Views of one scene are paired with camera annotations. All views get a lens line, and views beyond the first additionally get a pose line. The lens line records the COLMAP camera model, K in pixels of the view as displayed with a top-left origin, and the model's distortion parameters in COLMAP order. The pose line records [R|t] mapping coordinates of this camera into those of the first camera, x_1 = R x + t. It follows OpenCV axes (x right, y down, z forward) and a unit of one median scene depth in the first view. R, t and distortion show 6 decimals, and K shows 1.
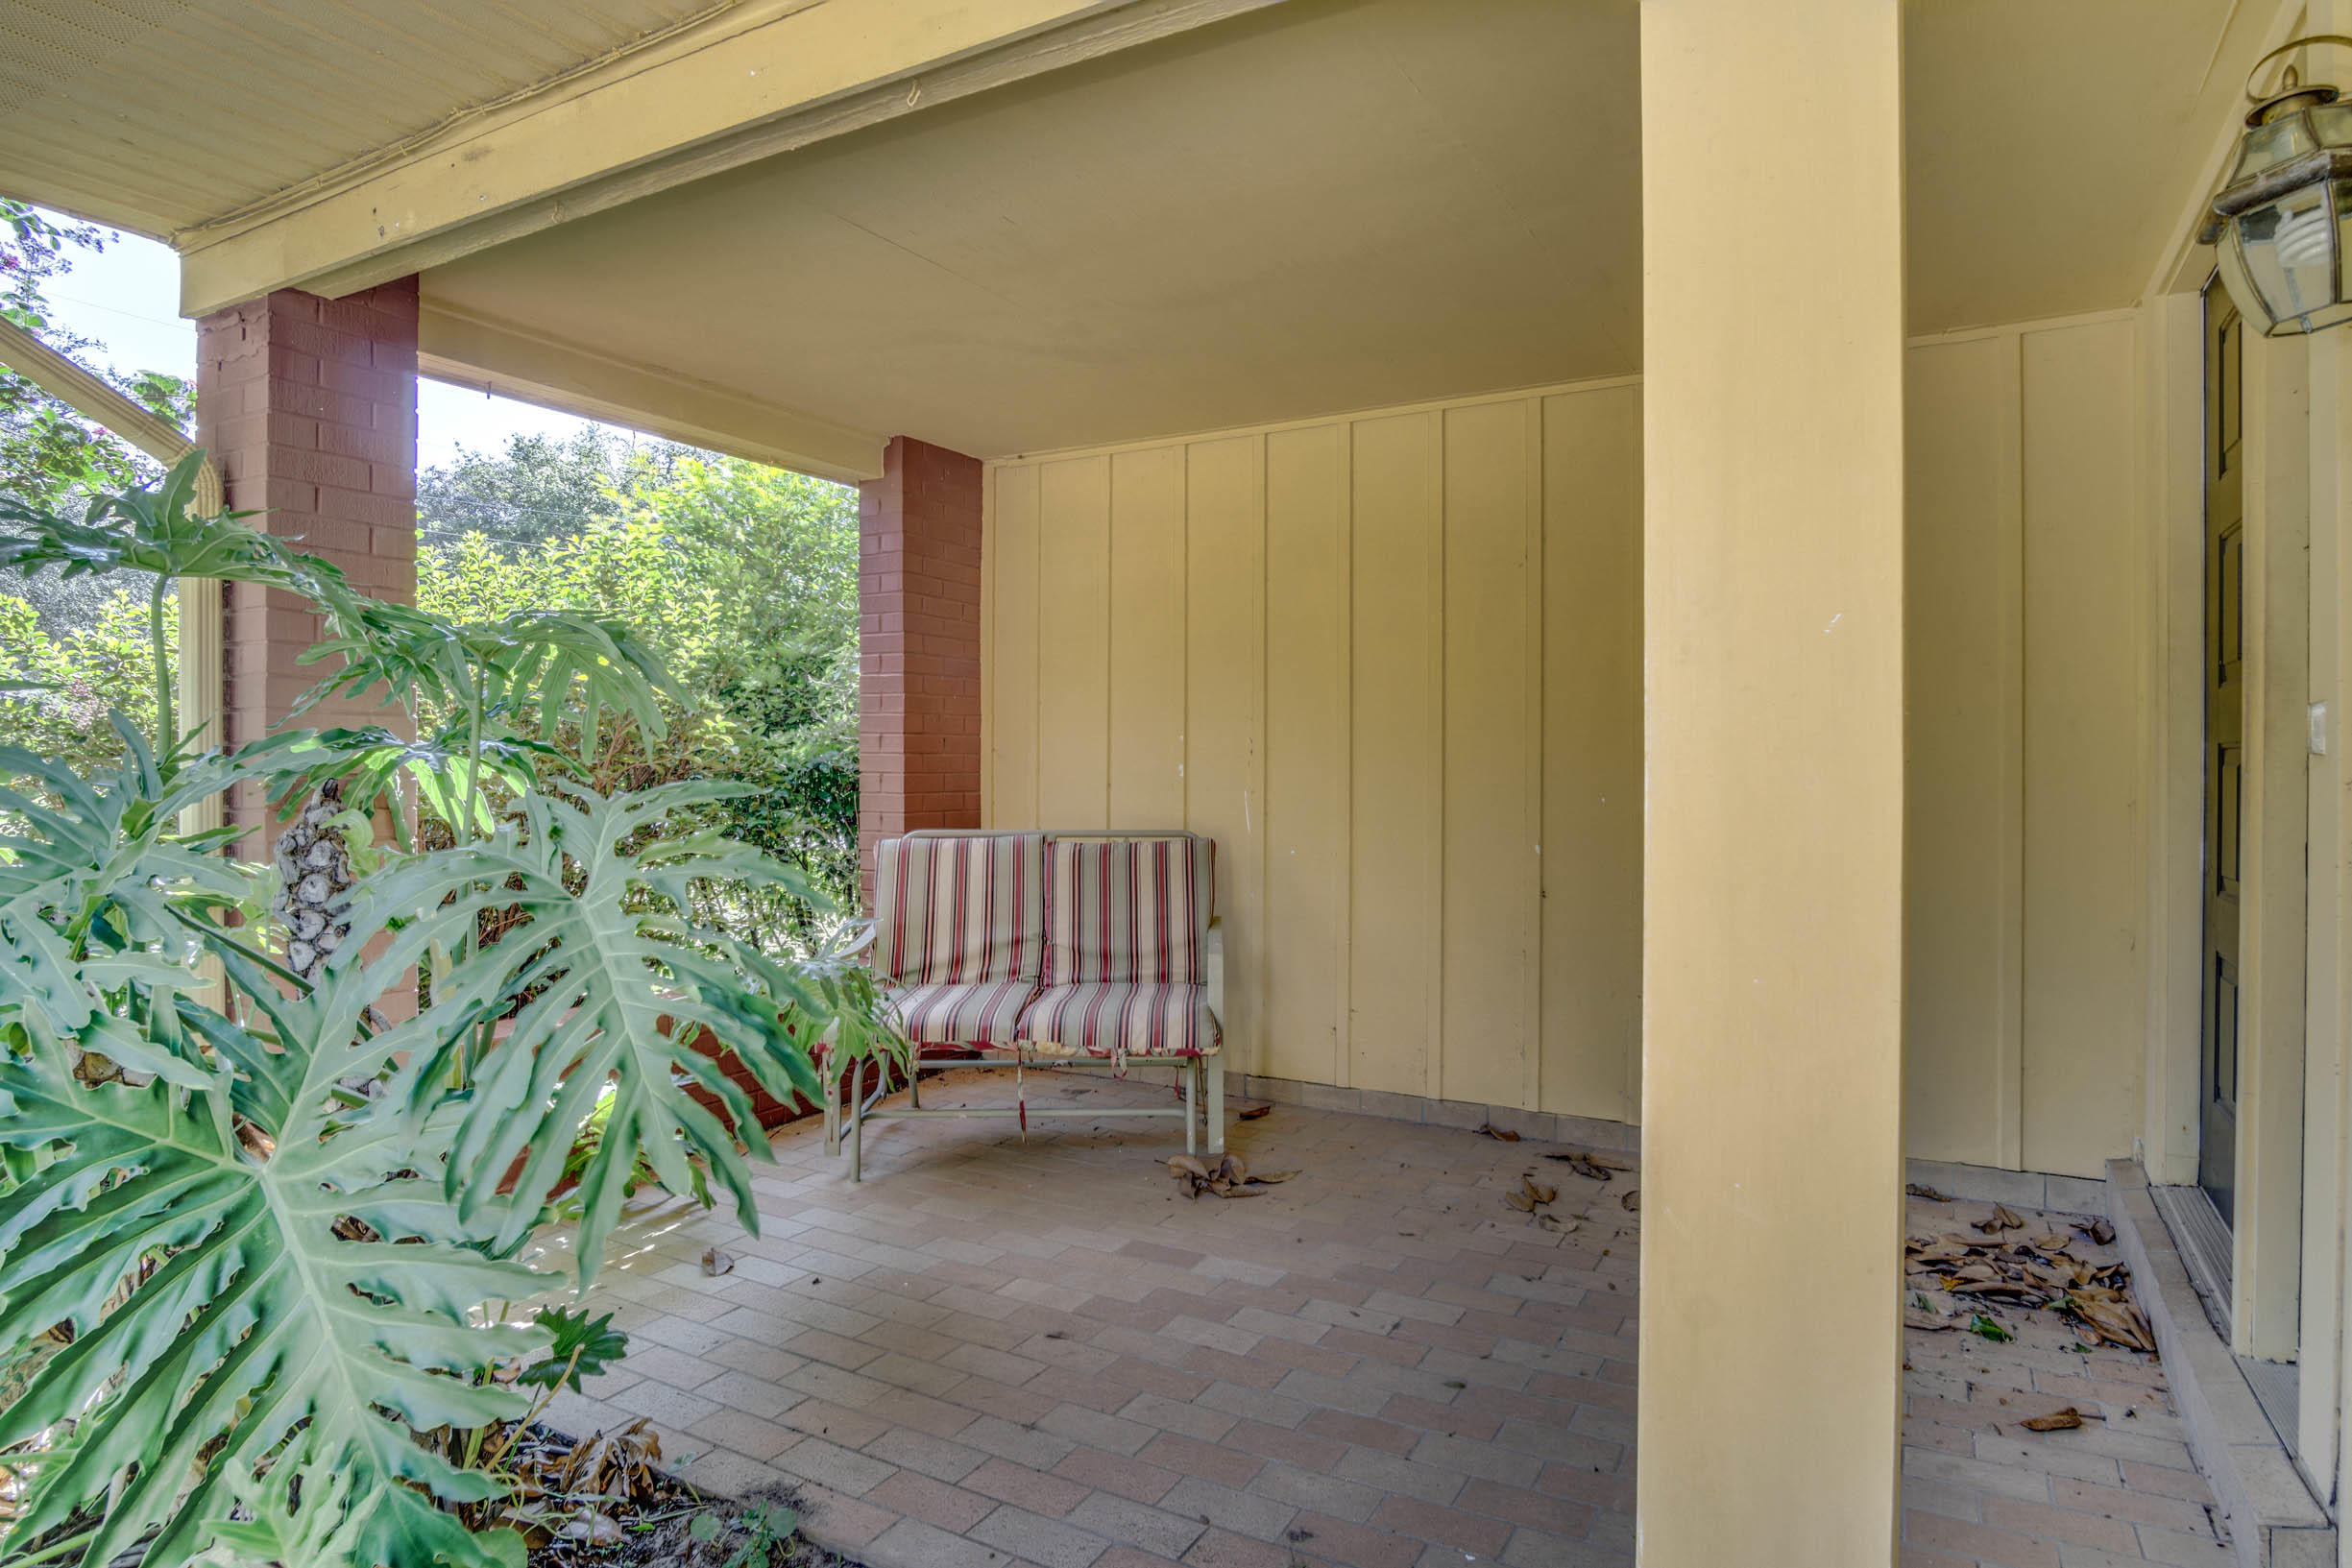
lens RADIAL K [[1280.9, 0, 1176.0], [0, 1280.9, 784.0], [0, 0, 1]] dist [-0.001915, -0.000097]
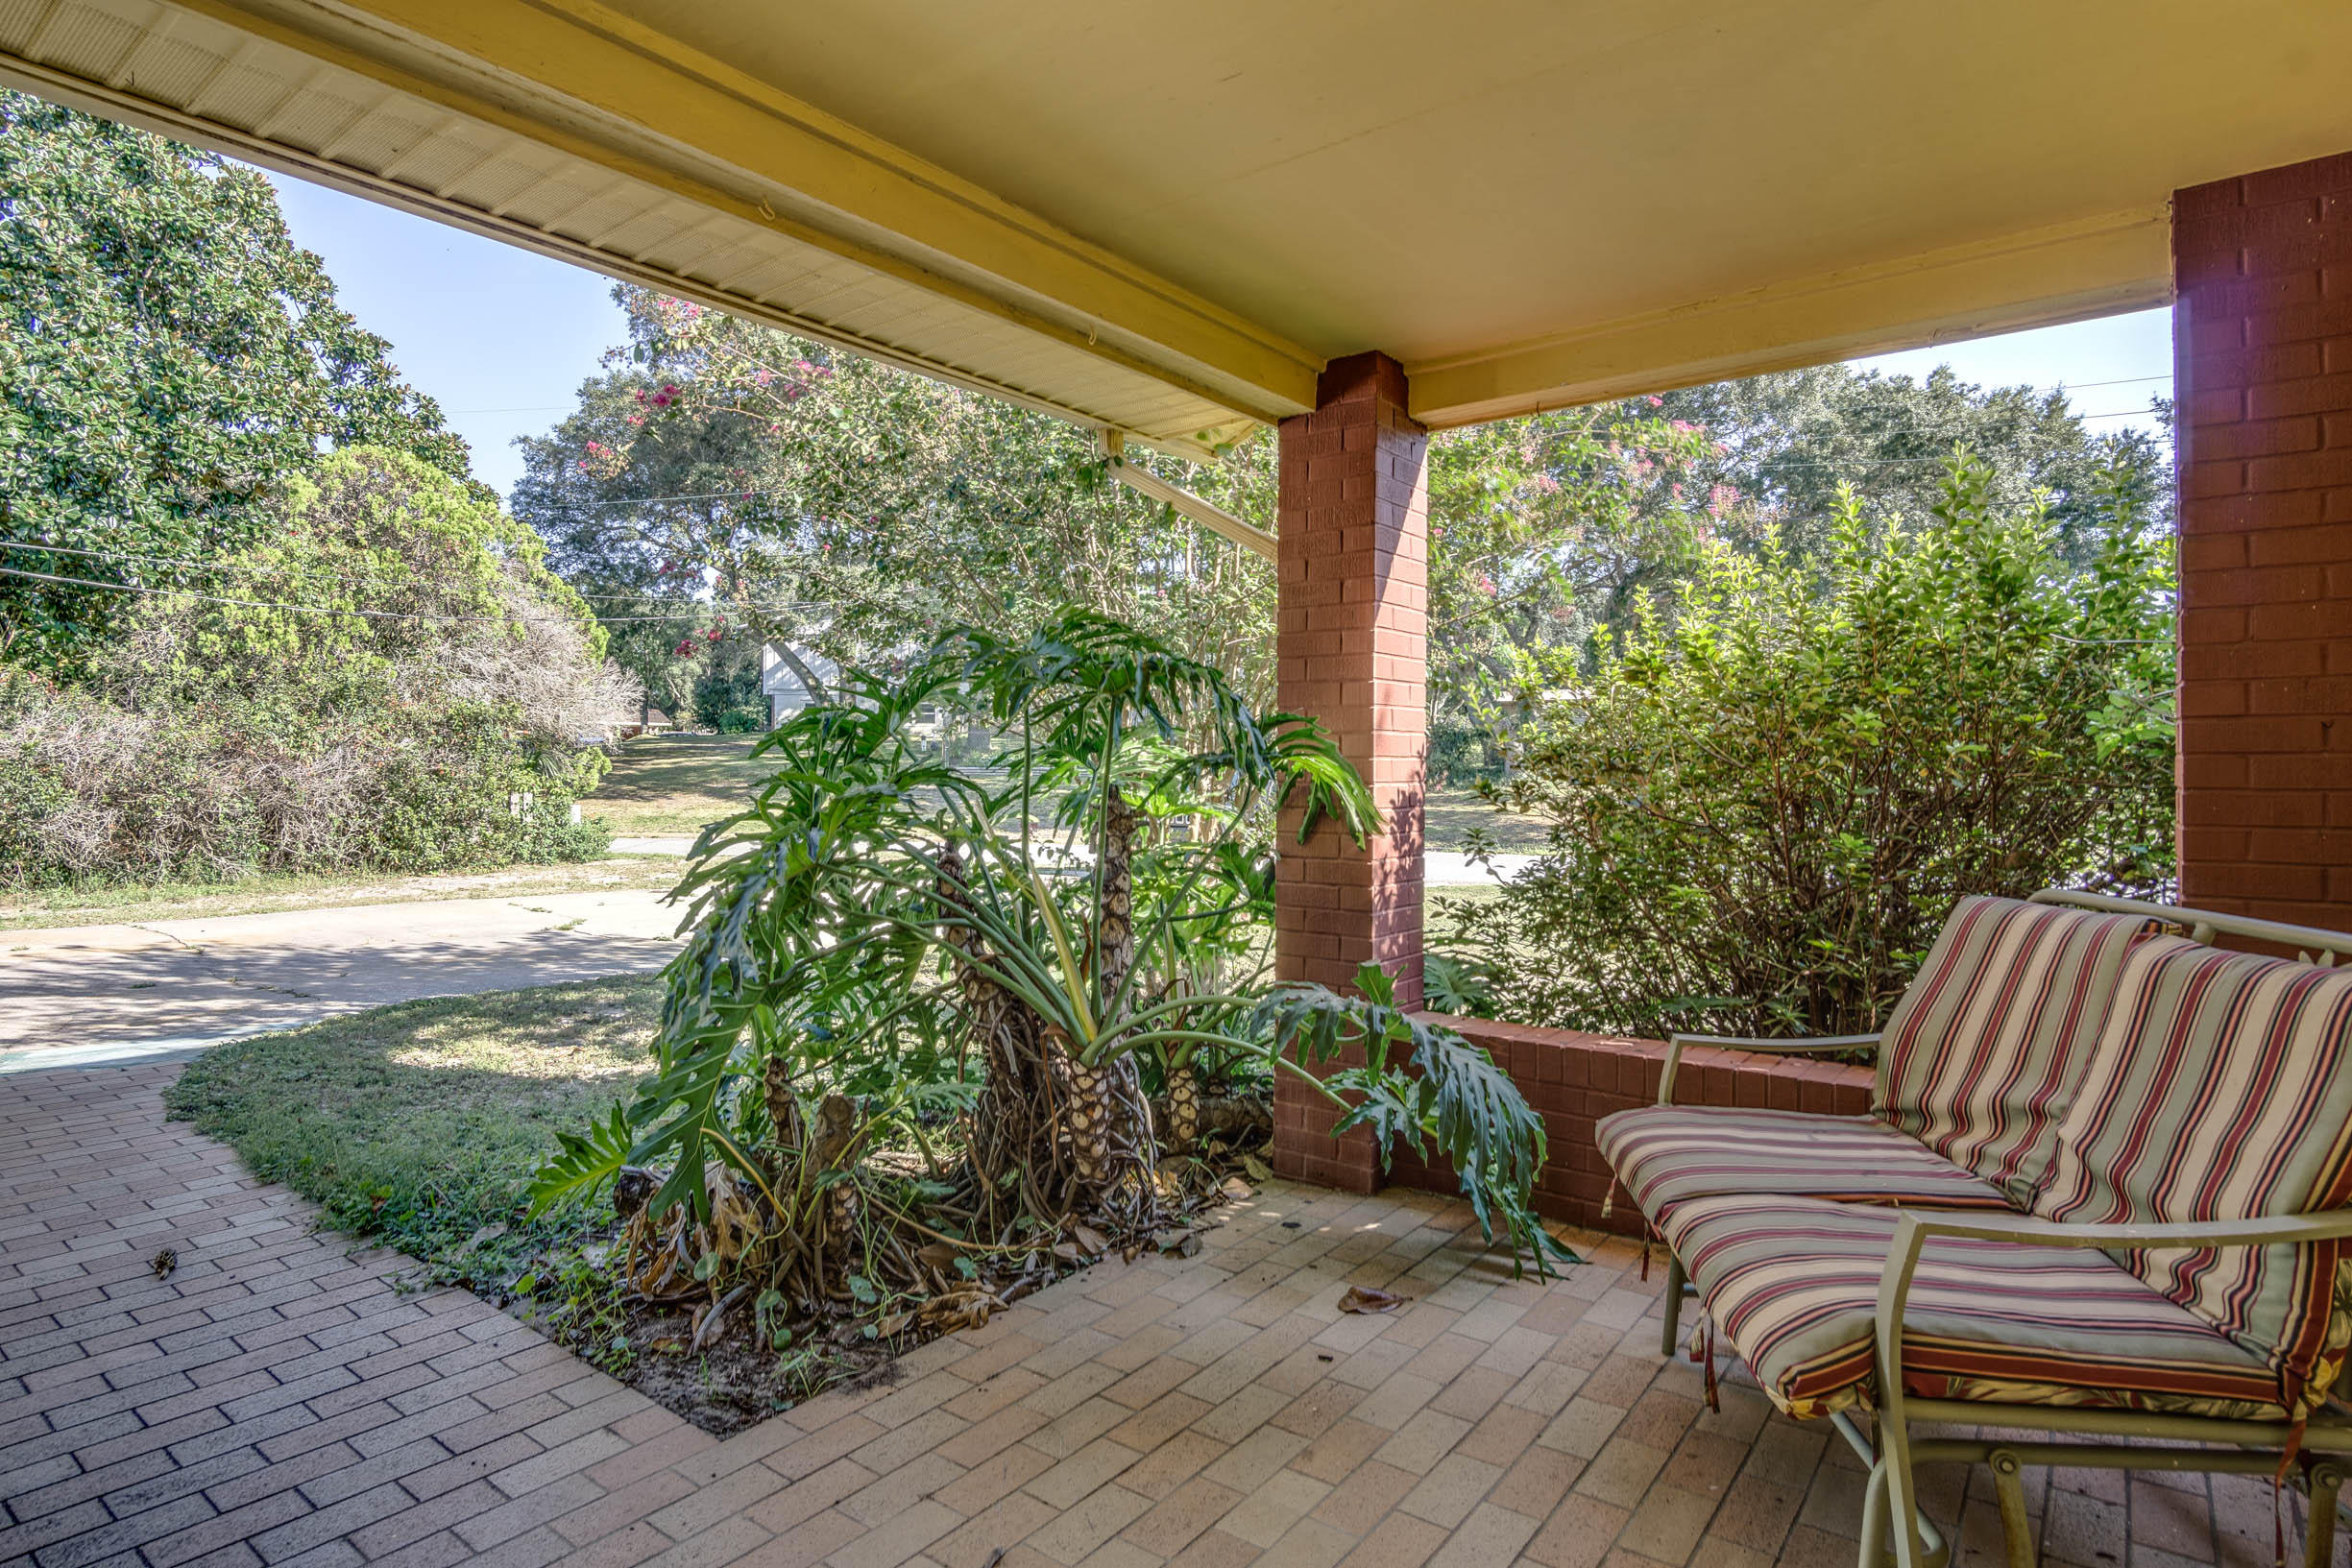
lens RADIAL K [[1280.9, 0, 1176.0], [0, 1280.9, 784.0], [0, 0, 1]] dist [-0.001915, -0.000097]
pose [[-0.129192, 0.011342, -0.991555, 0.582671], [-0.012533, 0.999836, 0.013070, -0.013976], [0.991540, 0.014115, -0.129028, 0.987968]]
